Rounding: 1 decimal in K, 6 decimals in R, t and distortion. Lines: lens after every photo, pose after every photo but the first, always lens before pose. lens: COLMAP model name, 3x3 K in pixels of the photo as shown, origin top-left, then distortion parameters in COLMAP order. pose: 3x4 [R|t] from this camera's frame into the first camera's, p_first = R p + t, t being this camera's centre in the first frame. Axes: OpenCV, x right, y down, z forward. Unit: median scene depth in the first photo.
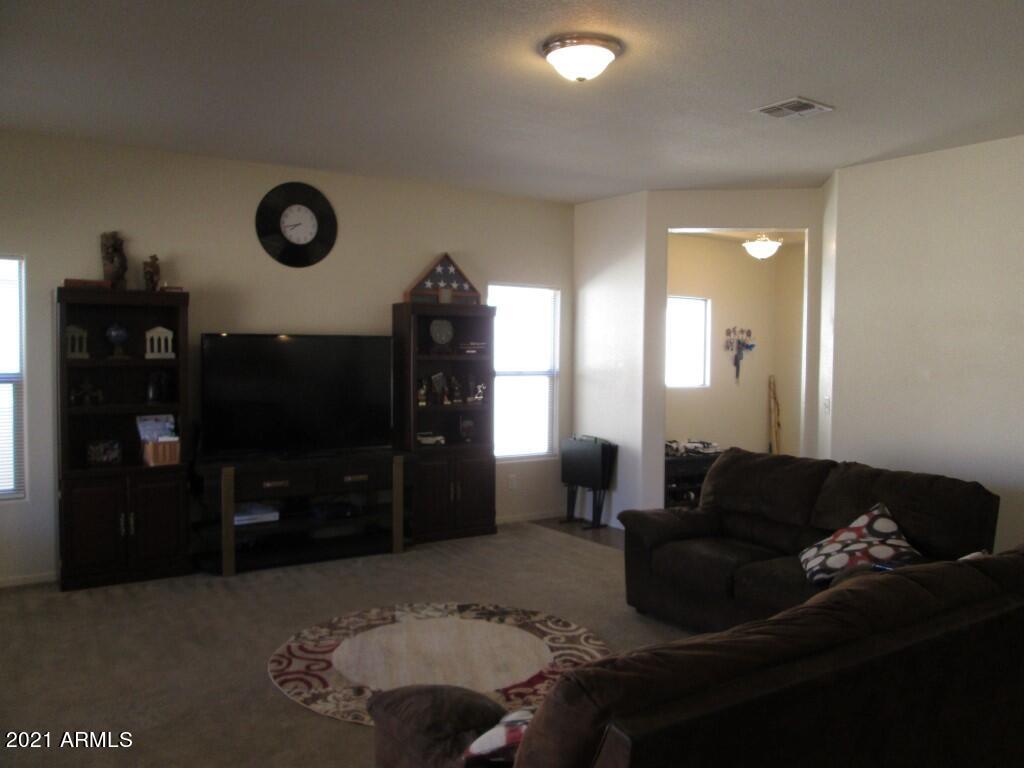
lens RADIAL K [[845.8, 0, 512.1], [0, 845.8, 384.3], [0, 0, 1]] dist [-0.025586, 0.003652]
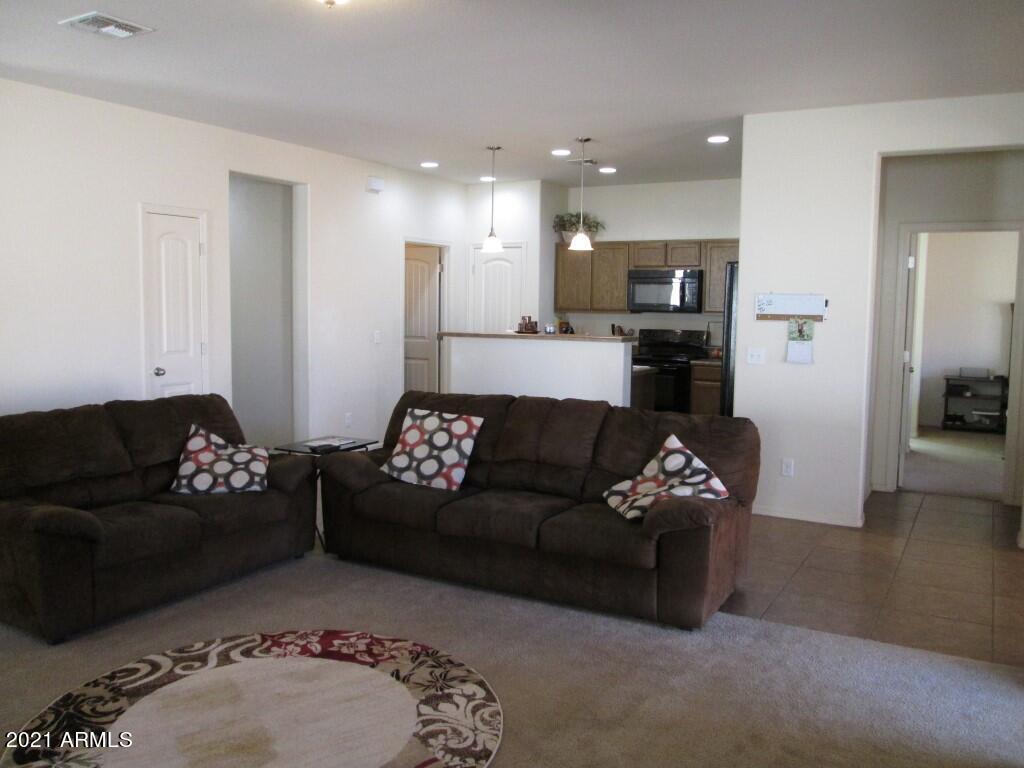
lens RADIAL K [[845.8, 0, 515.3], [0, 845.8, 381.8], [0, 0, 1]] dist [-0.025586, 0.003652]
pose [[-0.449402, -0.098708, 0.887859, -0.733664], [0.015414, 0.992872, 0.118185, -0.046342], [-0.893197, 0.066798, -0.444677, 1.040653]]
